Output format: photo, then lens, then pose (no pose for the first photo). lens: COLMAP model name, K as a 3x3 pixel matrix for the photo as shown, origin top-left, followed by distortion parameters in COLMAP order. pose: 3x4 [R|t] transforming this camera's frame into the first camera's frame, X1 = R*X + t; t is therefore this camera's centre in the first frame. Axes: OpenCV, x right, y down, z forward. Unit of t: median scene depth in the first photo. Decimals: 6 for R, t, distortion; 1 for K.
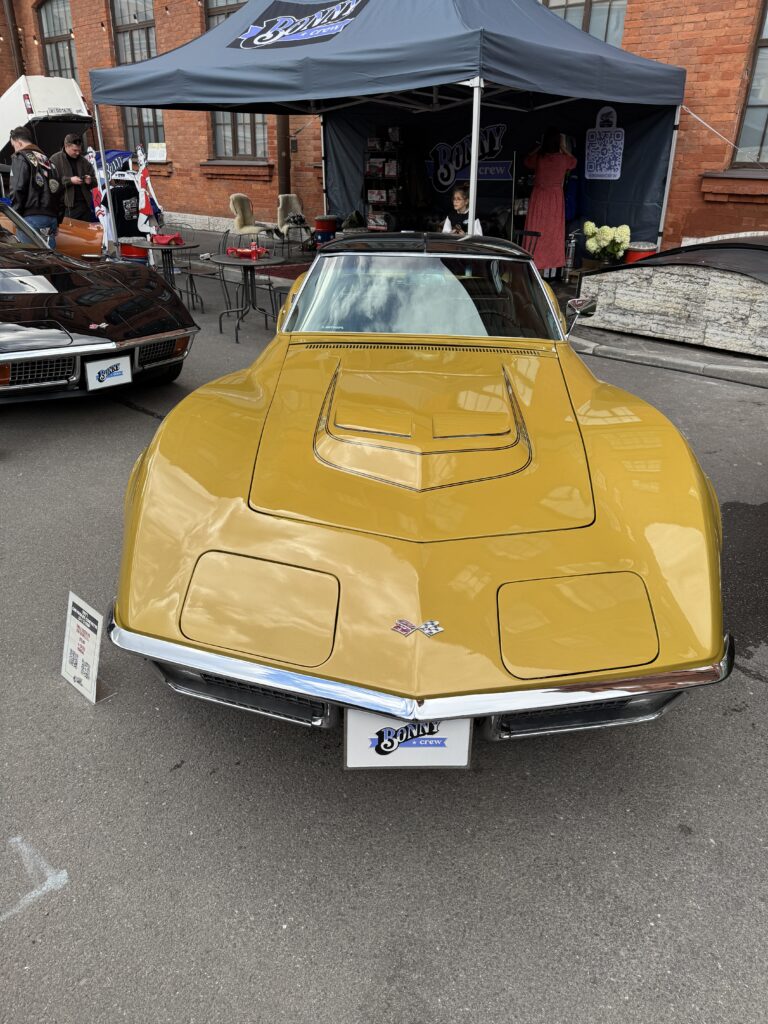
lens RADIAL K [[729.6, 0, 385.4], [0, 729.6, 506.8], [0, 0, 1]] dist [-0.000805, -0.006132]
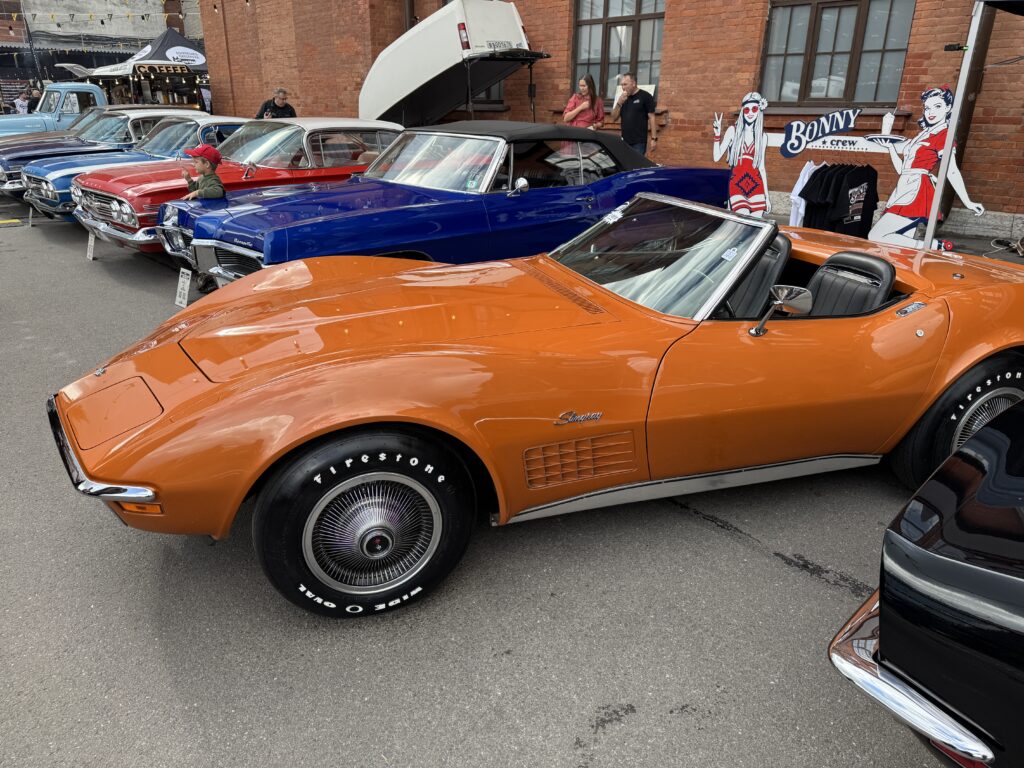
lens RADIAL K [[729.6, 0, 514.9], [0, 729.6, 382.8], [0, 0, 1]] dist [-0.000805, -0.006132]
pose [[0.996280, 0.010545, -0.085524, -0.600054], [-0.016842, 0.997172, -0.073243, -0.257913], [0.084510, 0.074411, 0.993640, 0.505457]]
